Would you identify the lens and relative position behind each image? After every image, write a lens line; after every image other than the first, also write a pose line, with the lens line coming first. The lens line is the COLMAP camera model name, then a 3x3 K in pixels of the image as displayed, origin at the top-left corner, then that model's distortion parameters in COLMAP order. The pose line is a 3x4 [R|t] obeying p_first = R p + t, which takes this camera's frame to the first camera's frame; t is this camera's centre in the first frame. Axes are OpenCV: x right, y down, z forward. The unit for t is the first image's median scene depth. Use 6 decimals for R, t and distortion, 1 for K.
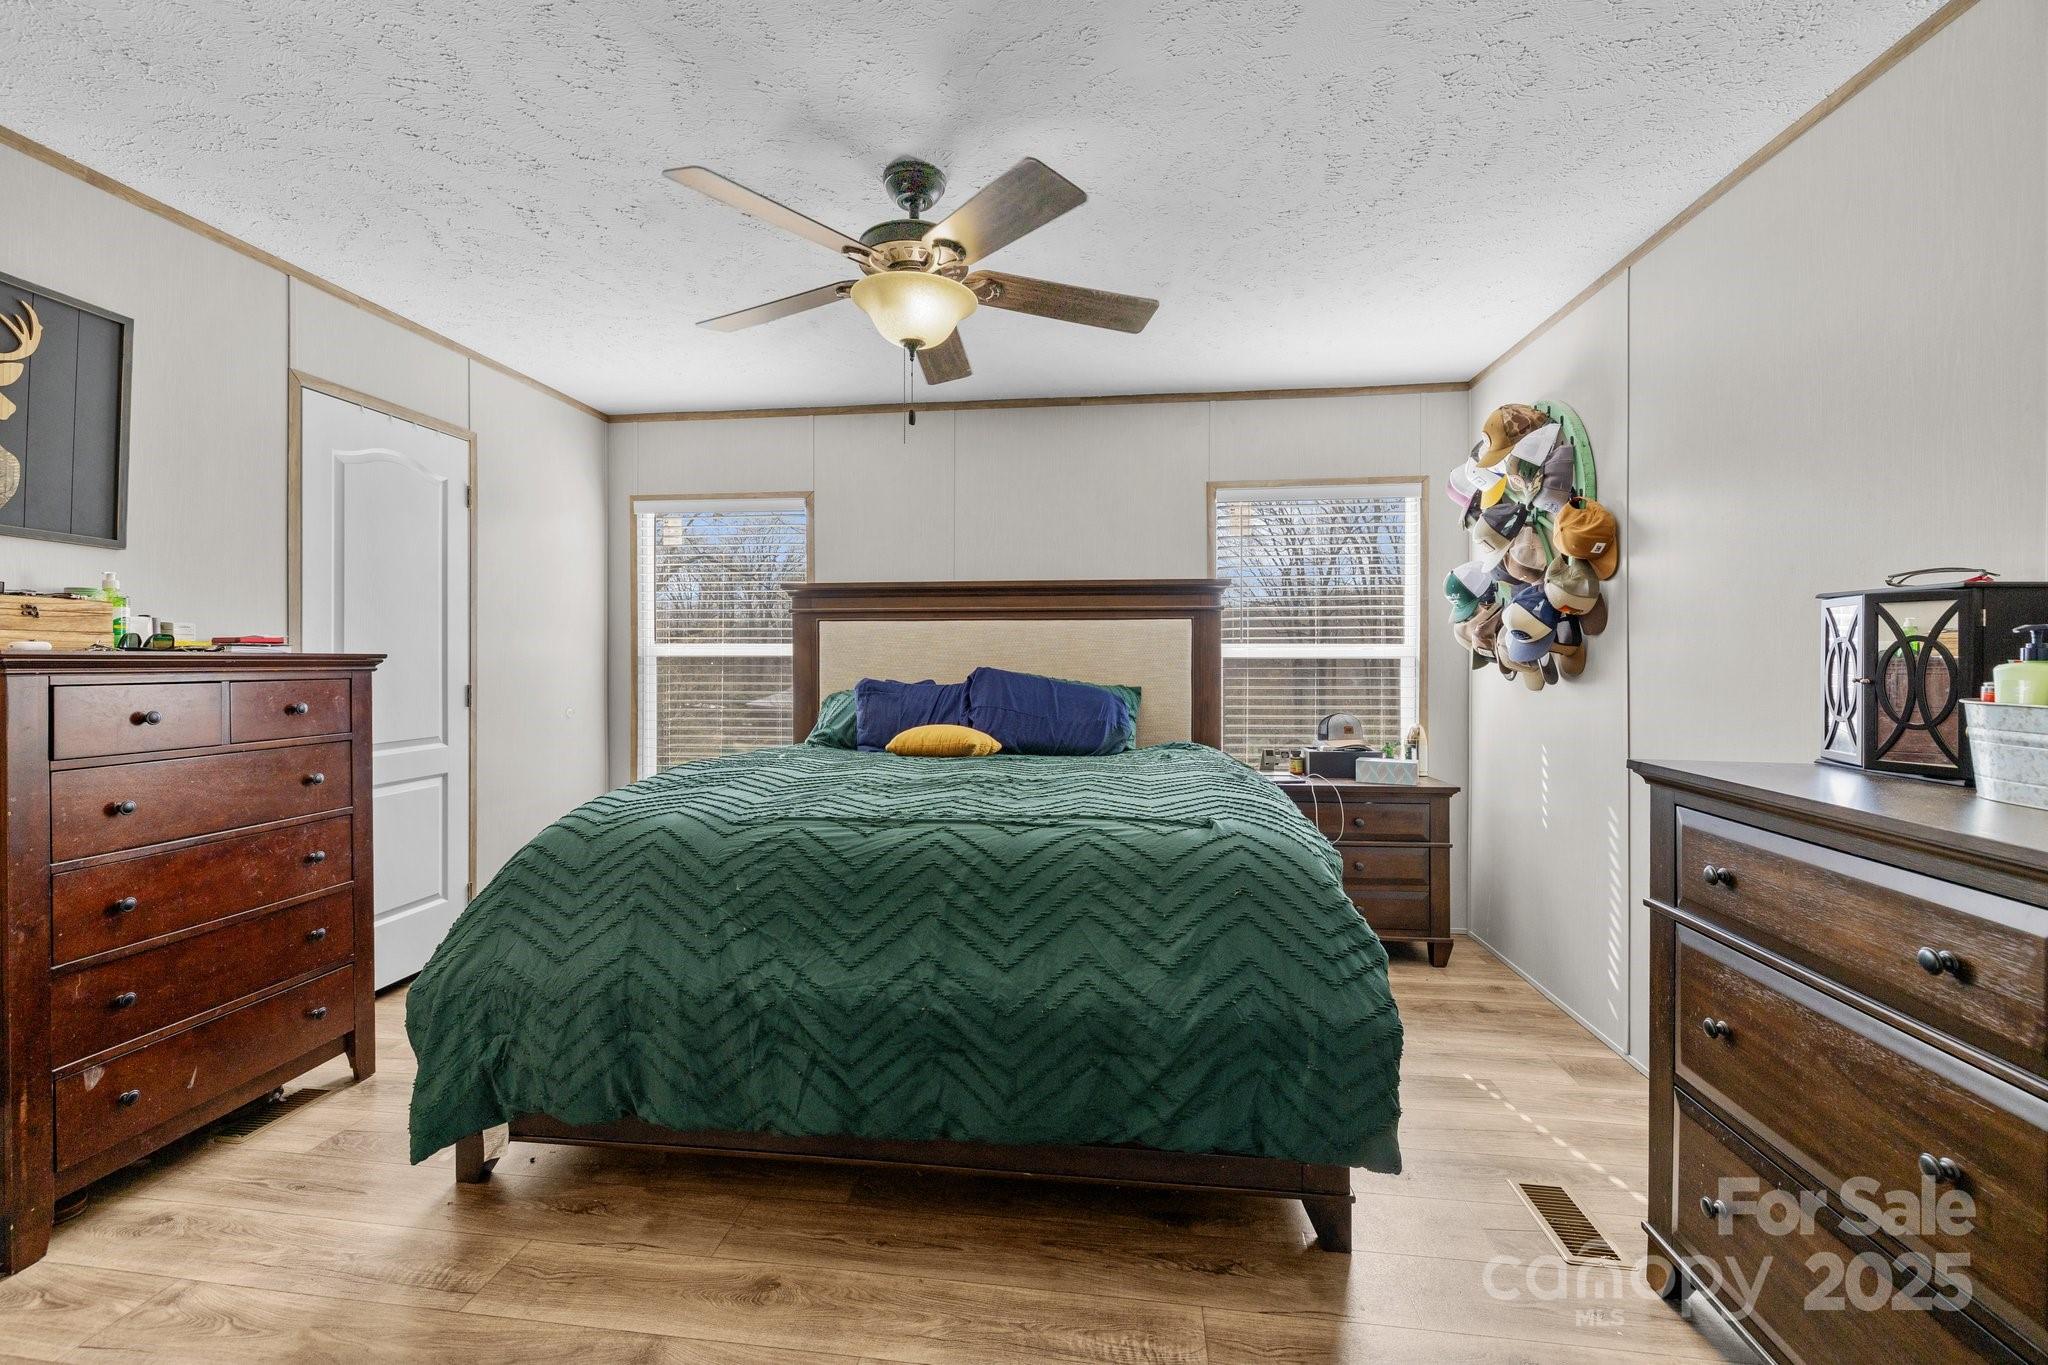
lens RADIAL K [[869.8, 0, 1011.2], [0, 869.8, 673.1], [0, 0, 1]] dist [-0.000927, -0.000659]
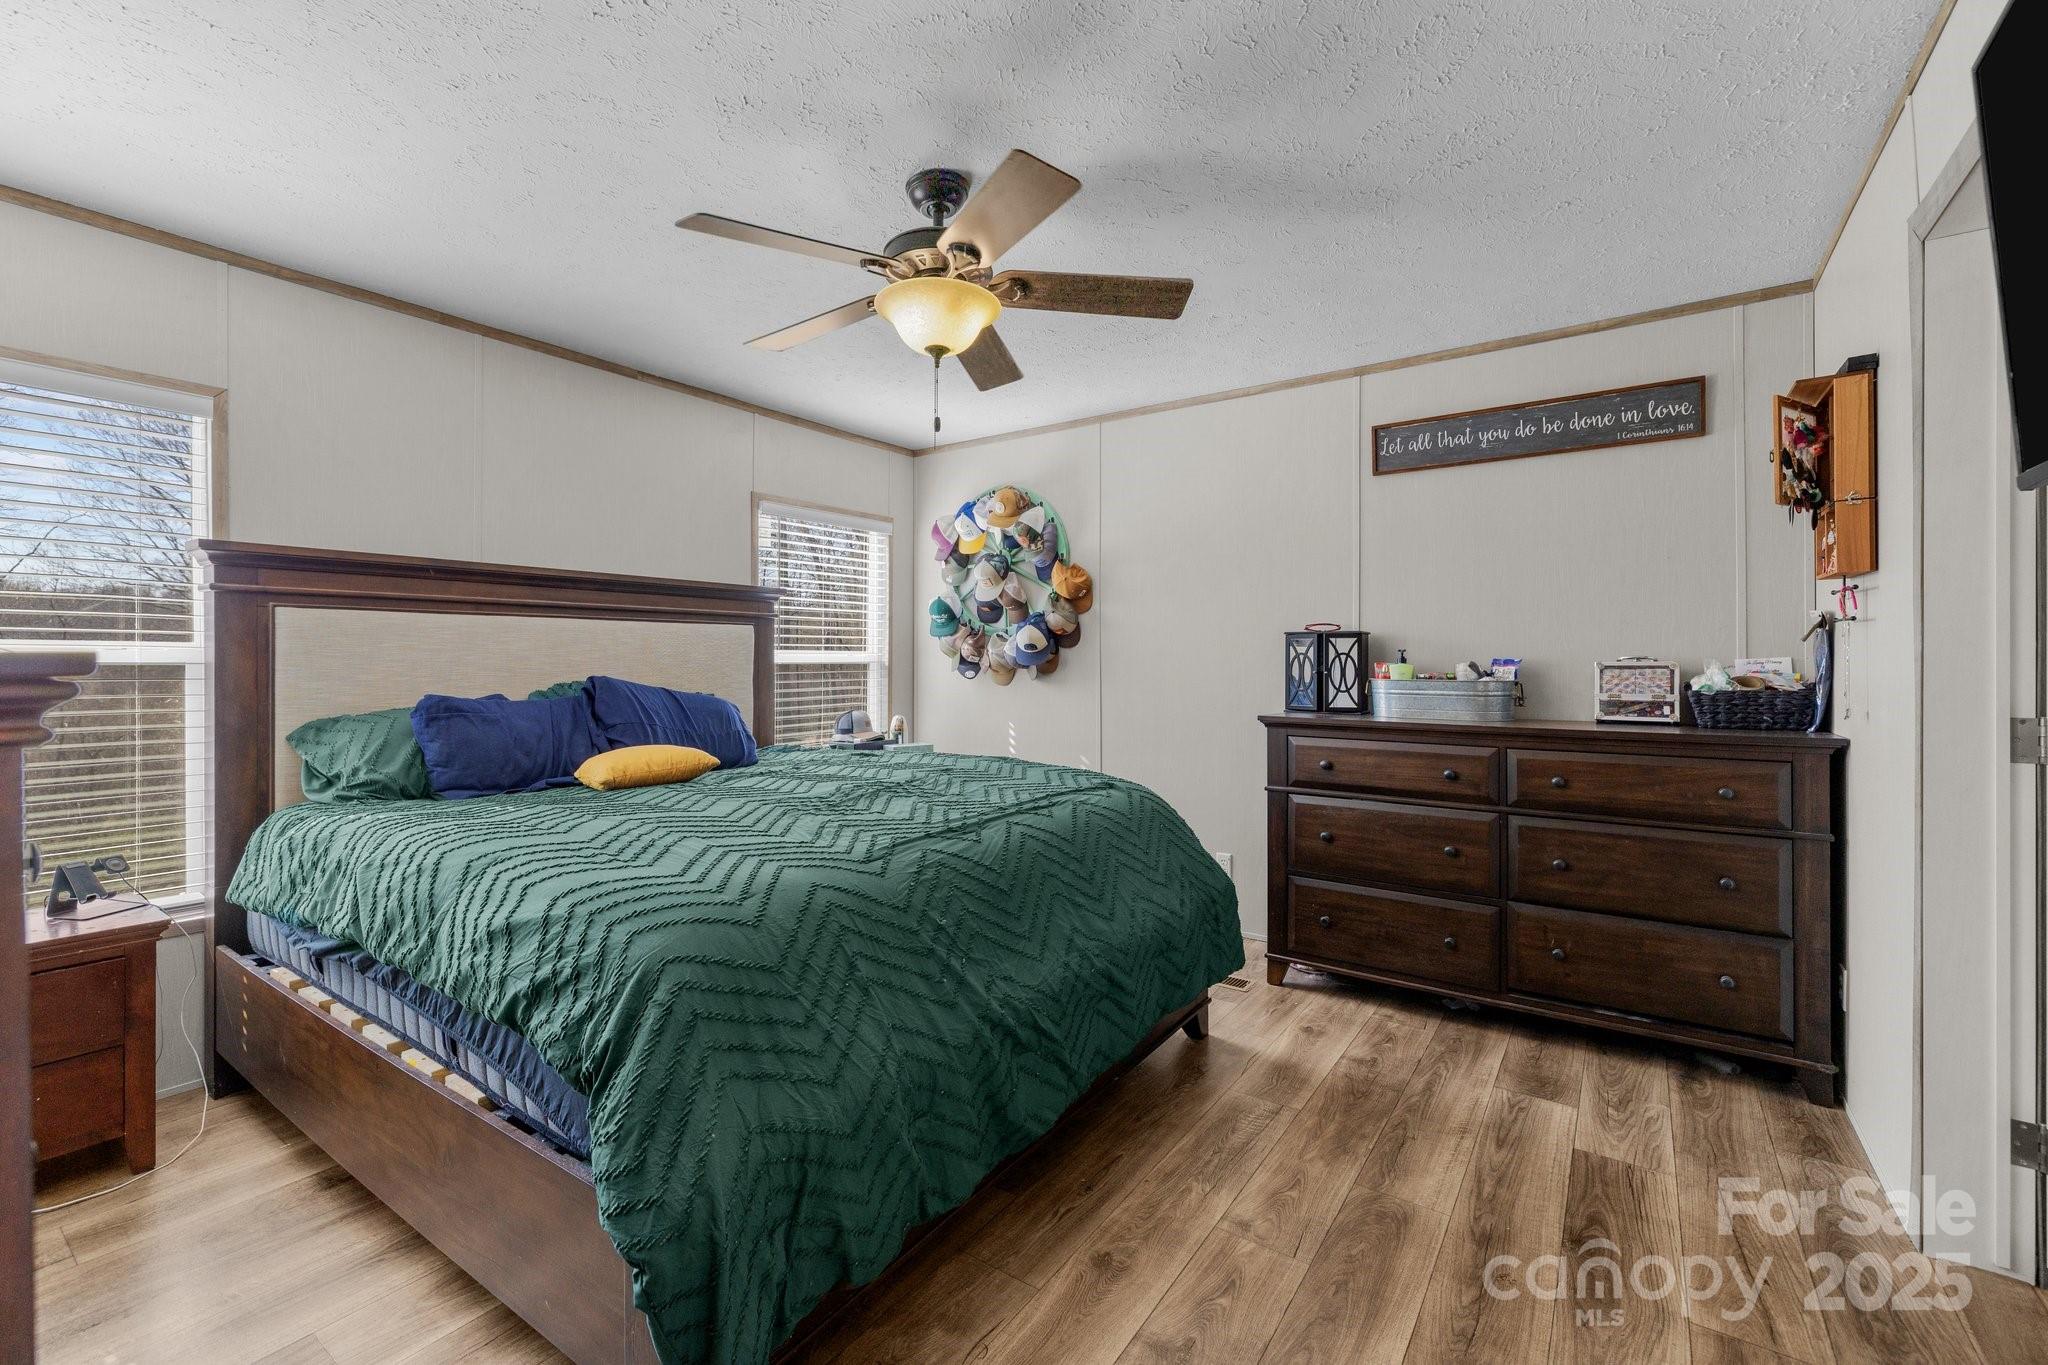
lens RADIAL K [[869.8, 0, 1022.9], [0, 869.8, 667.6], [0, 0, 1]] dist [-0.000927, -0.000659]
pose [[0.464936, -0.008306, 0.885306, -0.600270], [0.018465, 0.999829, -0.000317, -0.007357], [-0.885152, 0.016494, 0.465010, 0.279711]]
